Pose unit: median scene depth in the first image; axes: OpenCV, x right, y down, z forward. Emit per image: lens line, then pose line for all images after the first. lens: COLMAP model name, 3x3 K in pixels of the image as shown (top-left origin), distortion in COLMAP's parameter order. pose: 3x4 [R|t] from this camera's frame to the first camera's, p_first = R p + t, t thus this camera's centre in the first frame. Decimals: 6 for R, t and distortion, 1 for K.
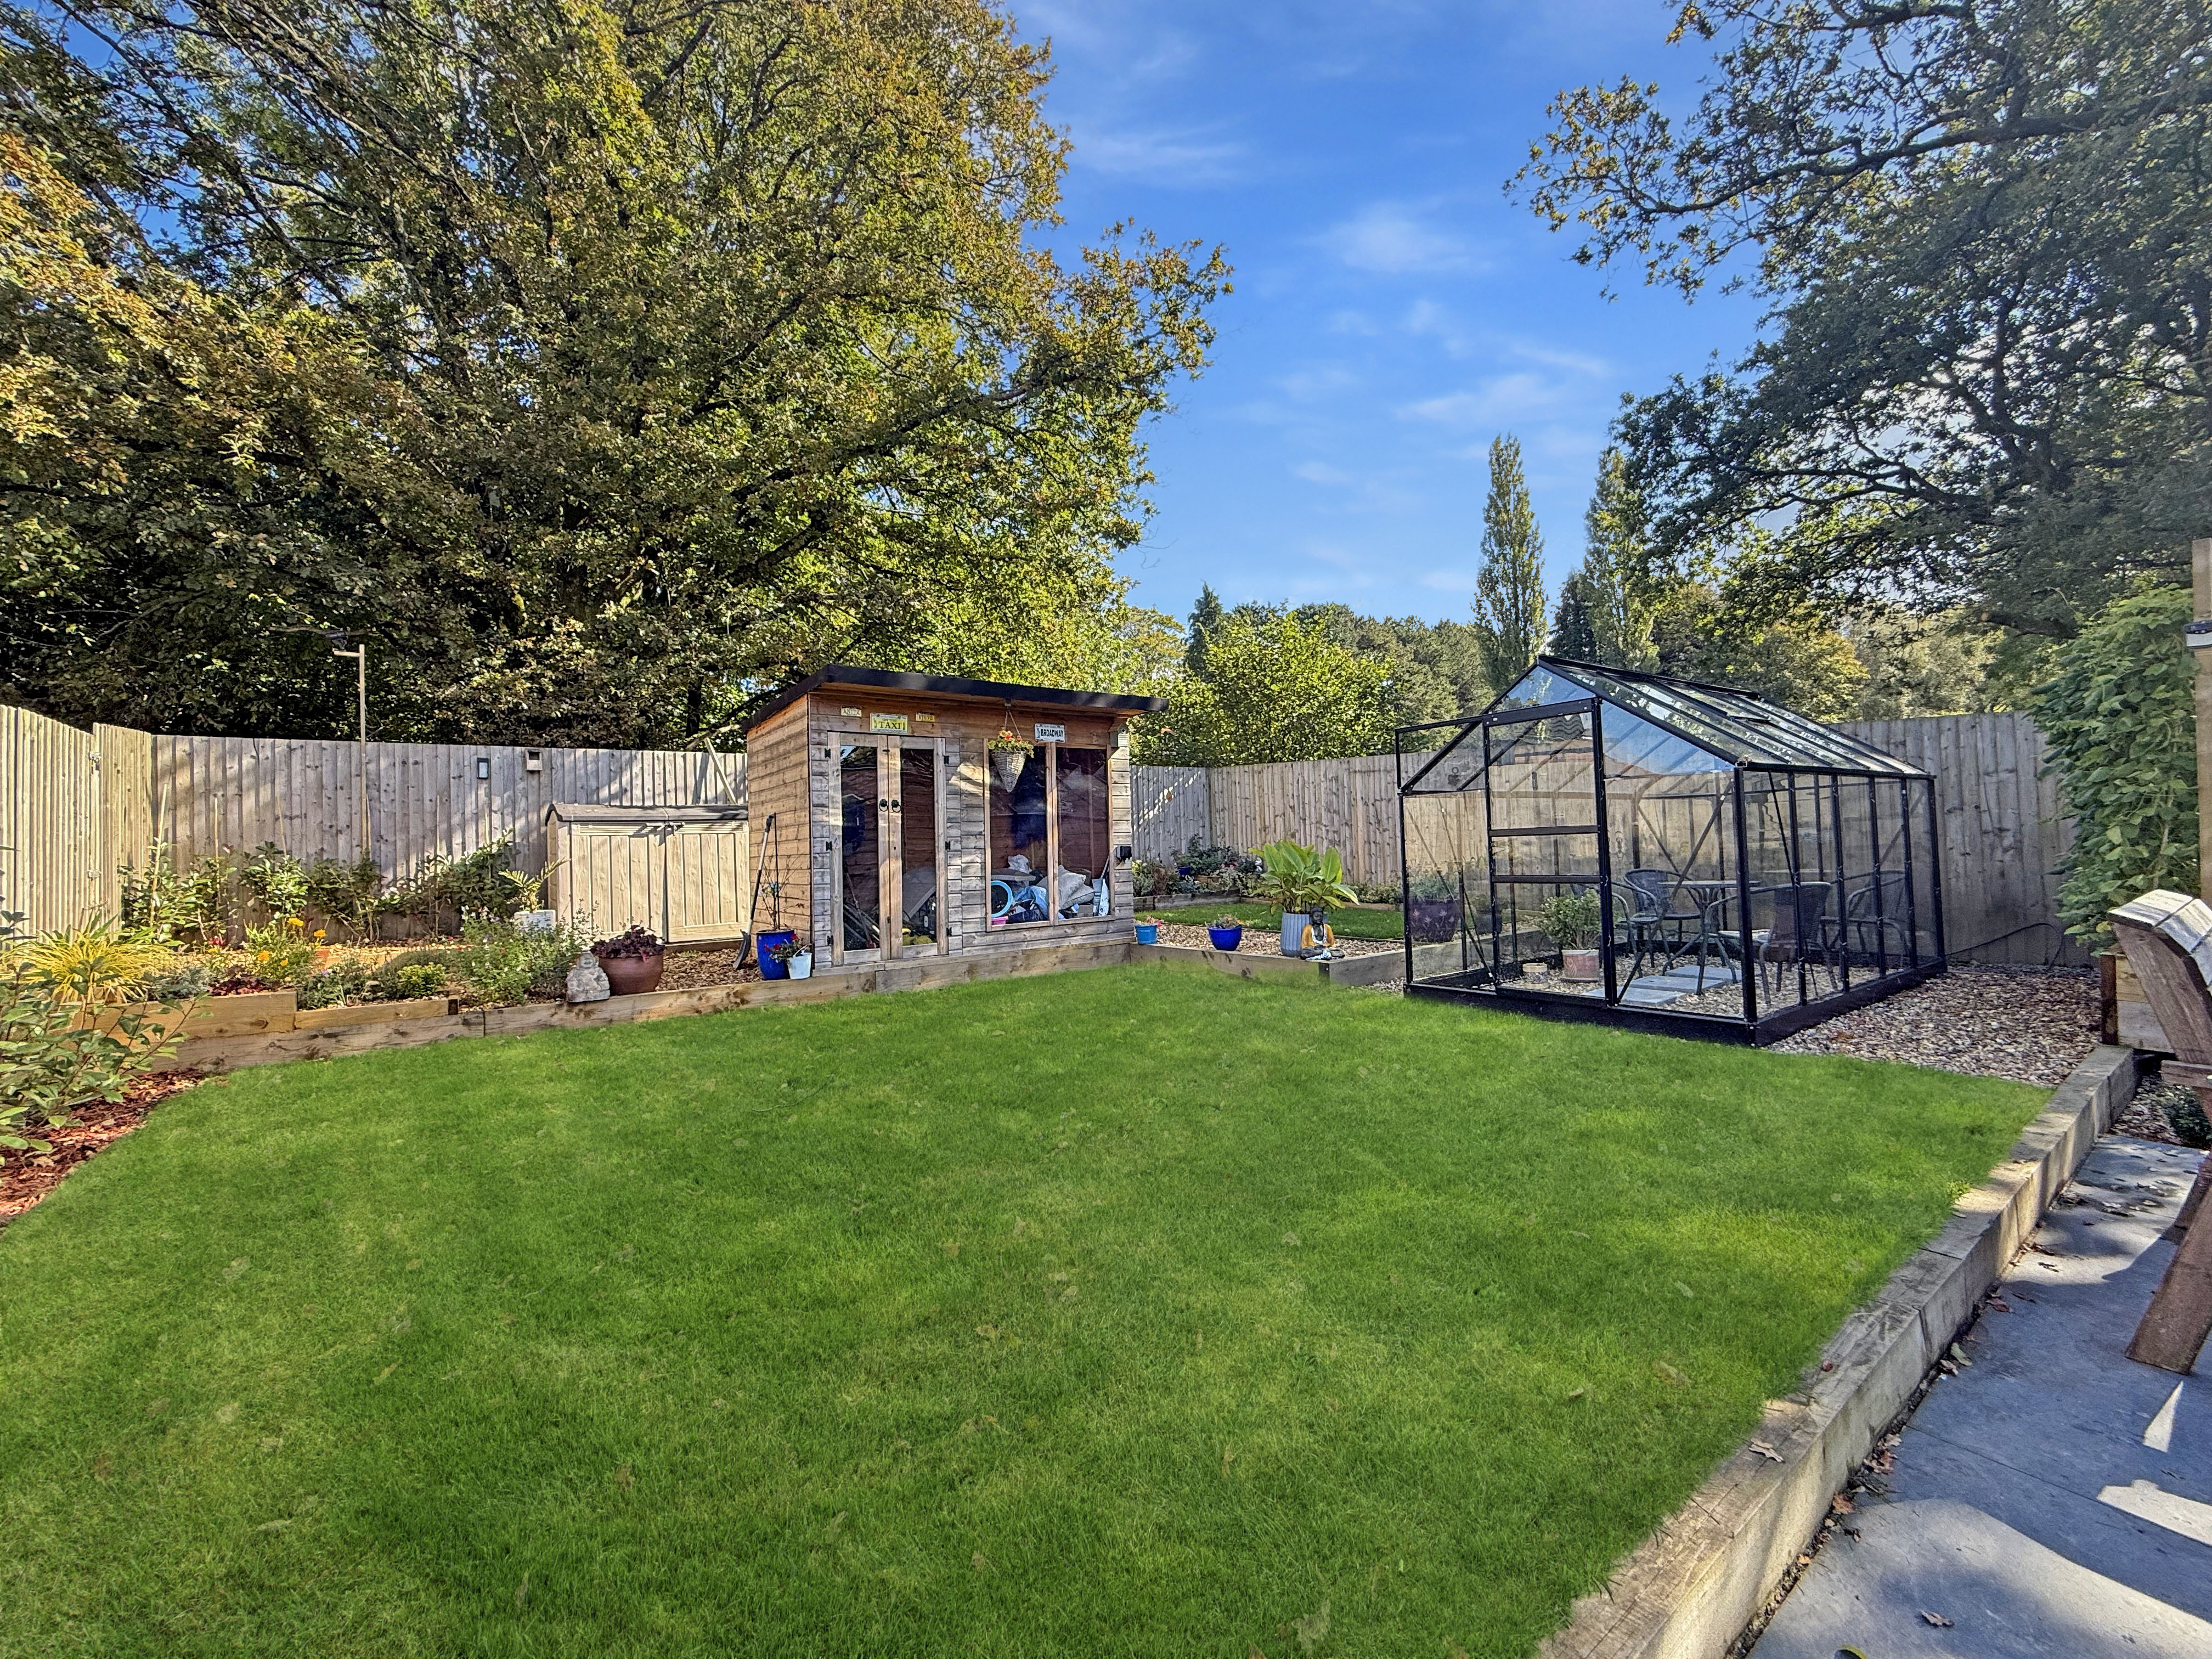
lens RADIAL K [[880.7, 0, 1099.4], [0, 880.7, 837.6], [0, 0, 1]] dist [-0.001359, 0.000464]
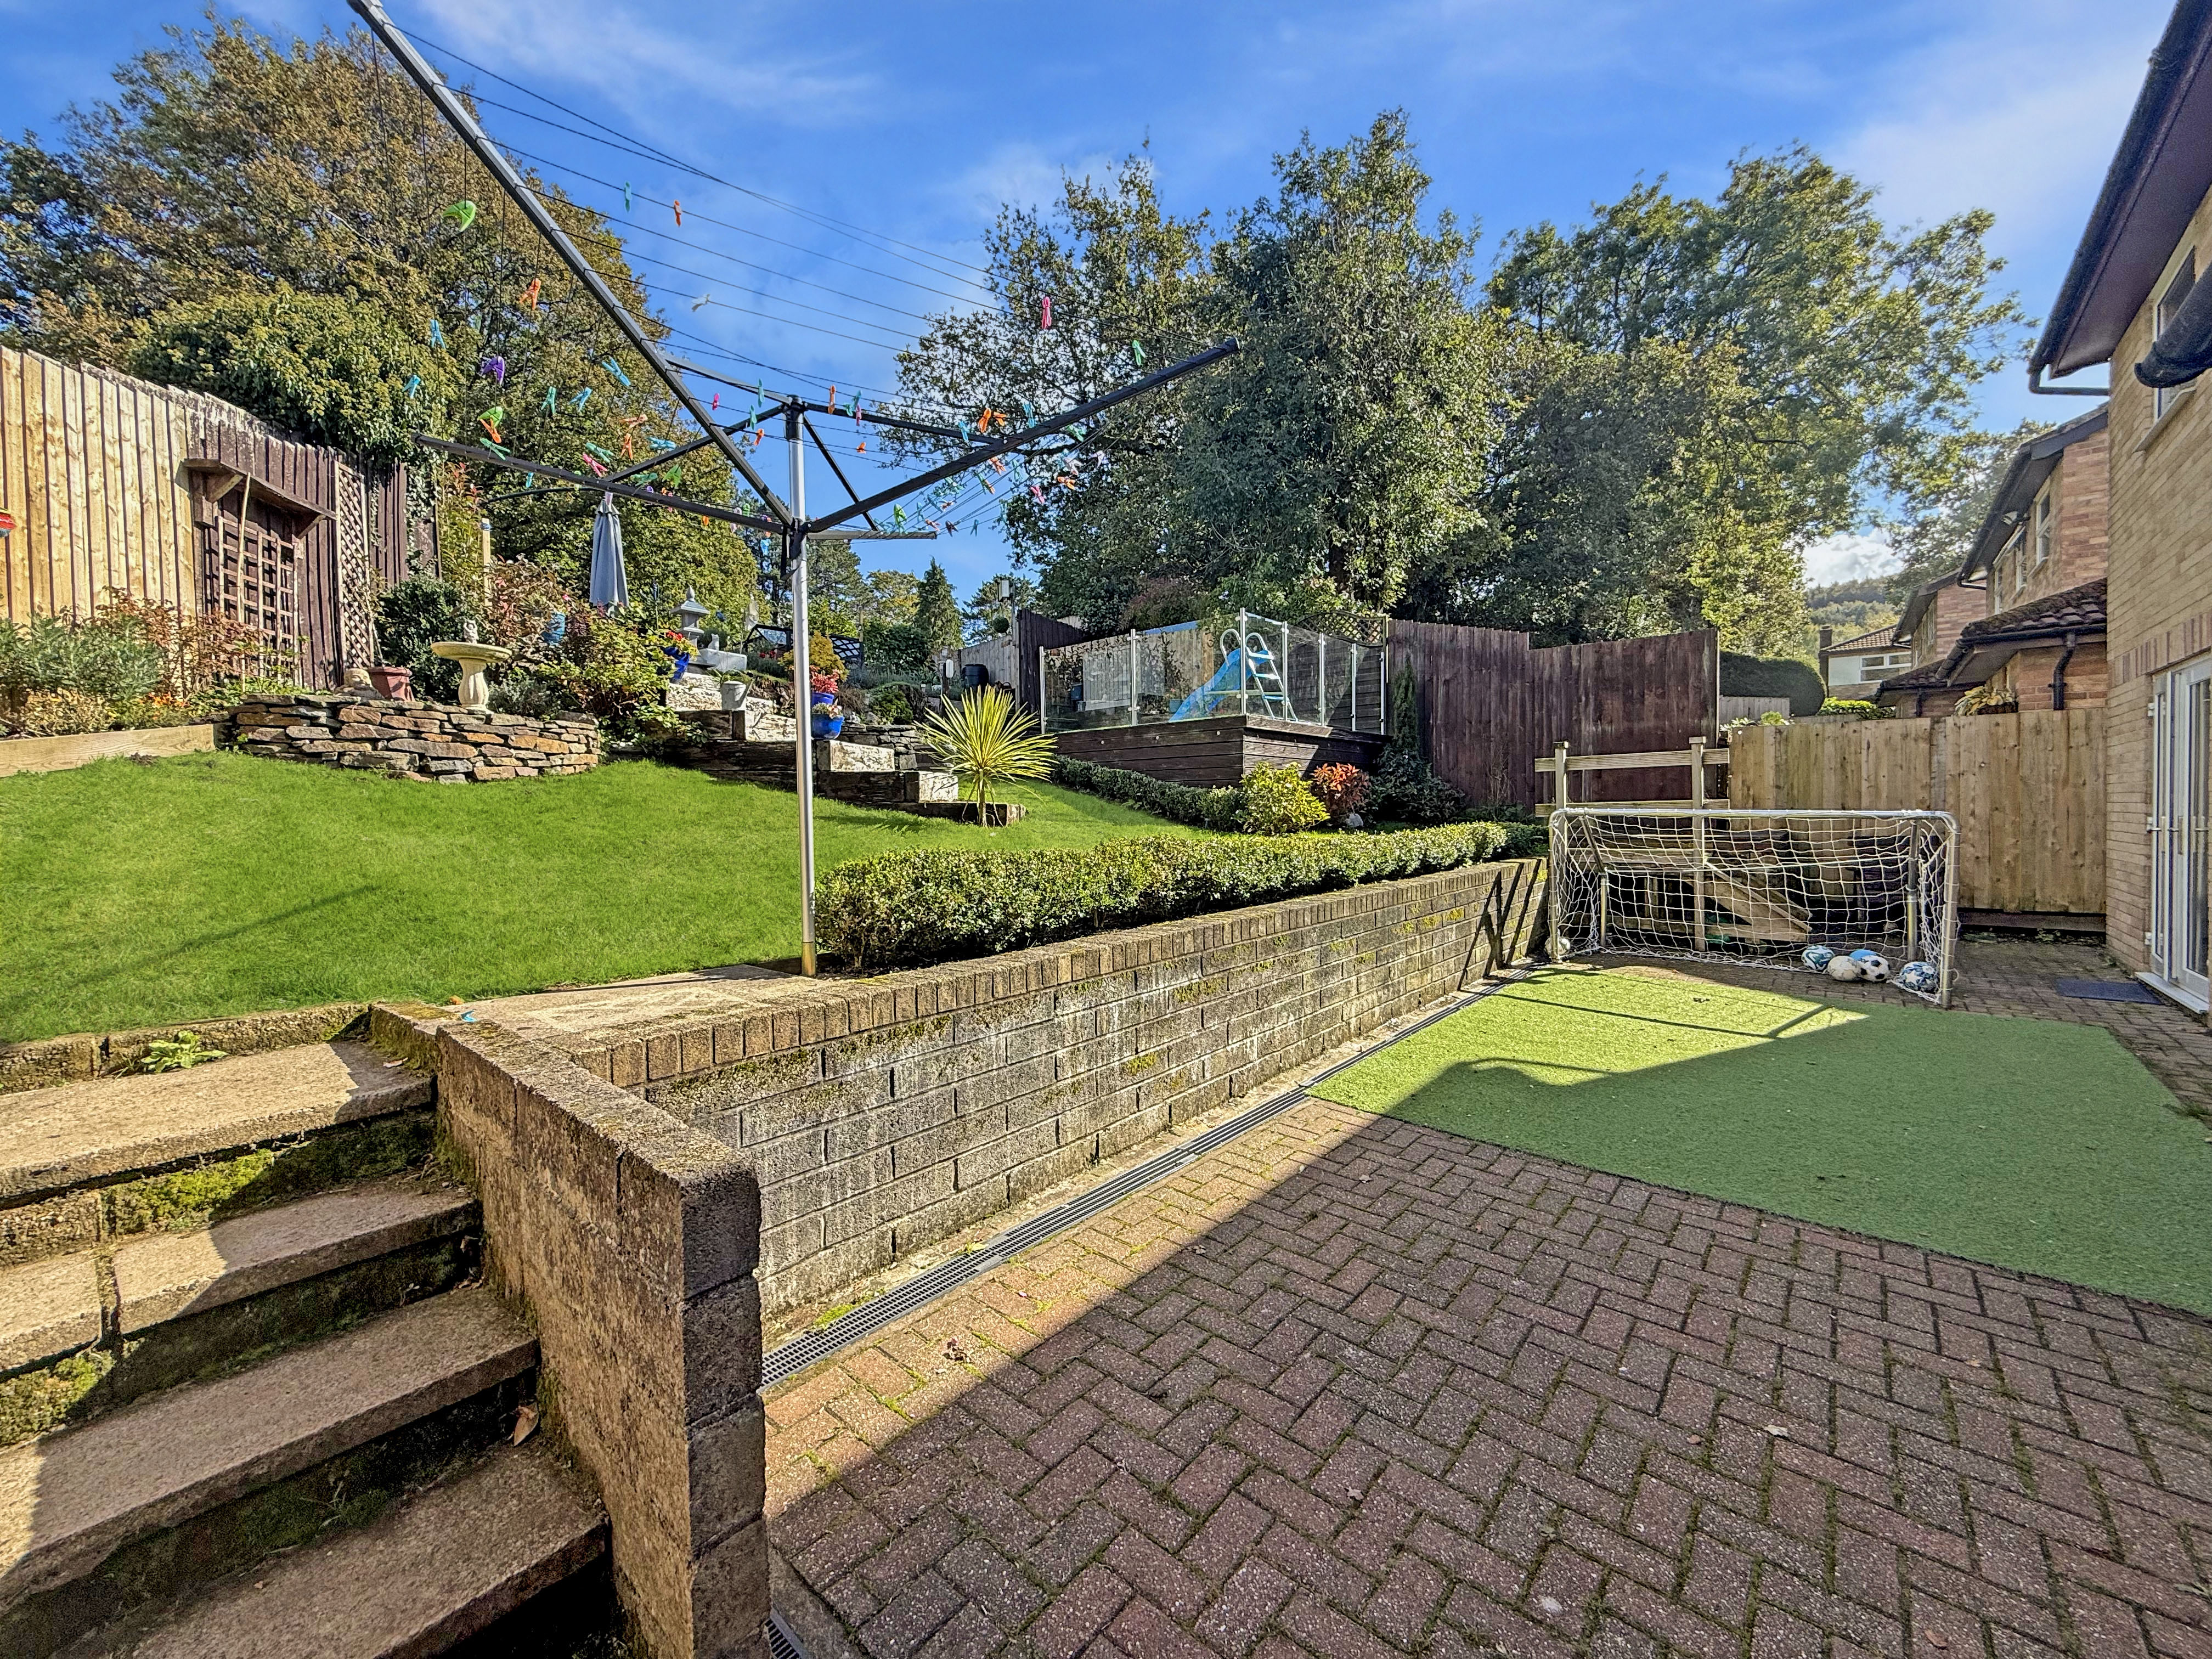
lens RADIAL K [[880.7, 0, 1099.4], [0, 880.7, 837.6], [0, 0, 1]] dist [-0.001359, 0.000464]
pose [[0.977945, 0.012928, 0.208463, 0.691502], [-0.021383, 0.999035, 0.038358, 0.299667], [-0.207766, -0.041969, 0.977278, -1.727820]]
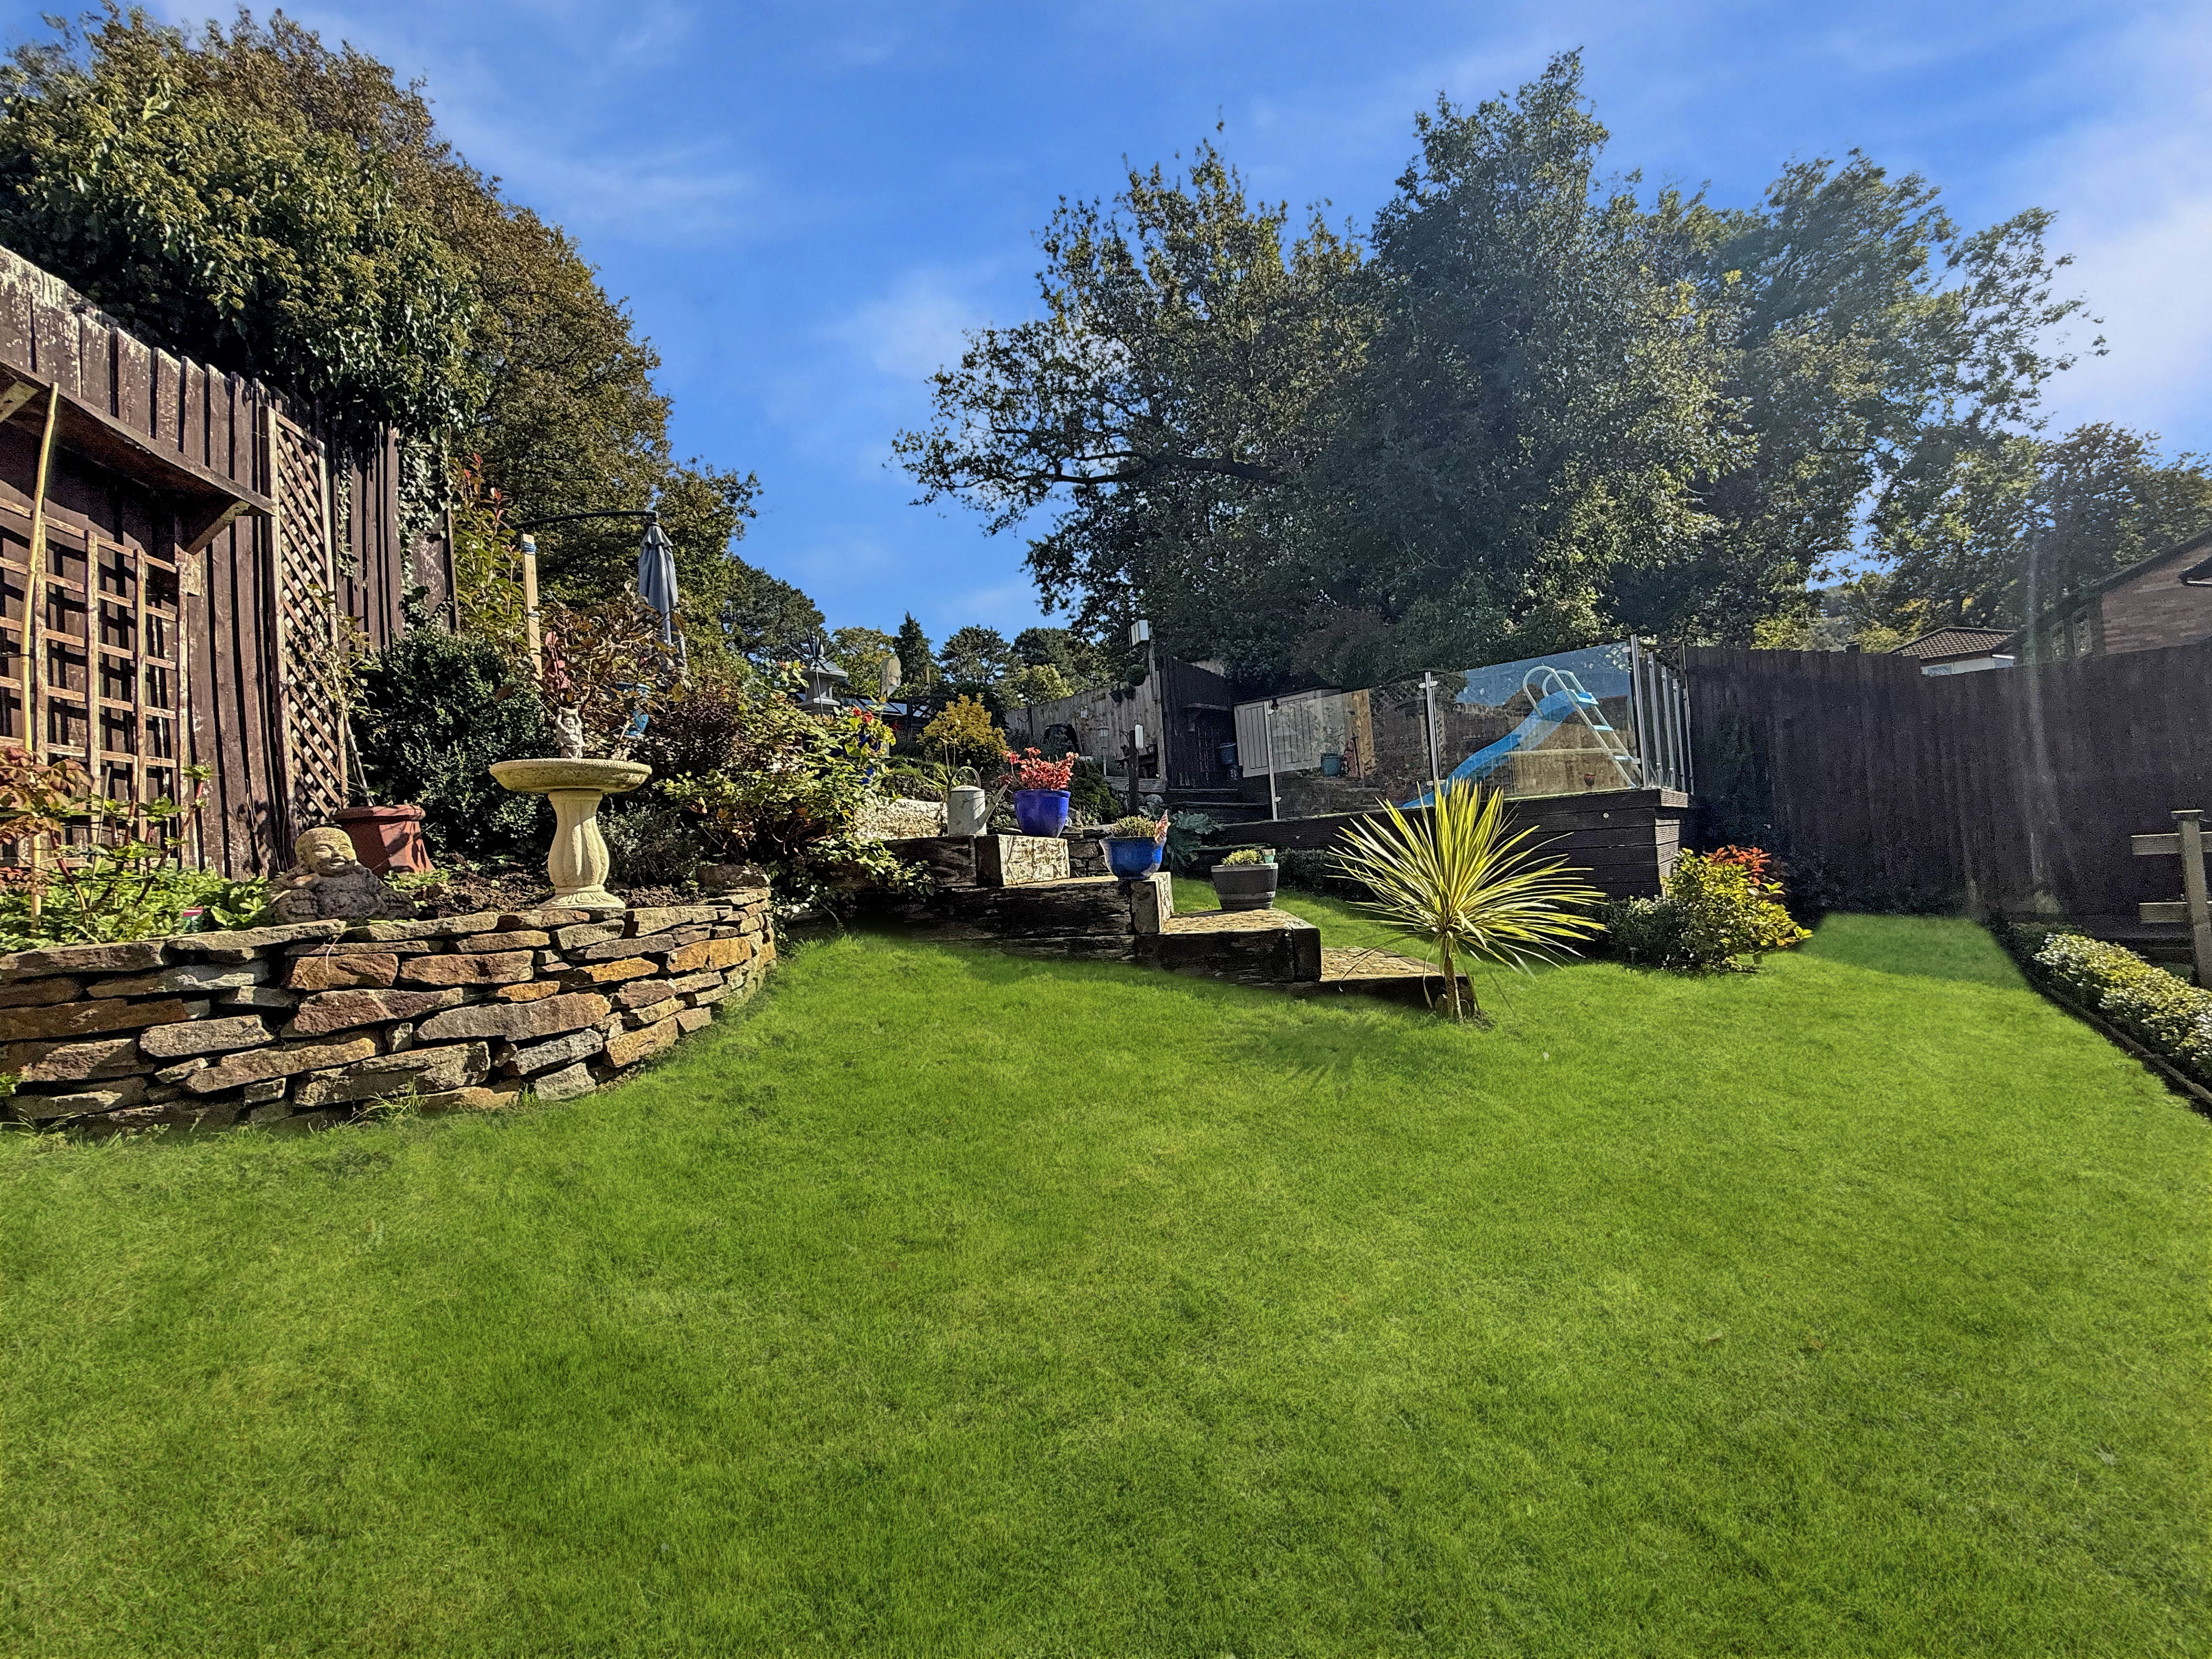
lens RADIAL K [[880.7, 0, 1099.4], [0, 880.7, 837.6], [0, 0, 1]] dist [-0.001359, 0.000464]
pose [[0.966976, -0.027580, 0.253369, 0.447892], [0.031909, 0.999406, -0.012991, 0.221965], [-0.252861, 0.020647, 0.967282, -1.292553]]
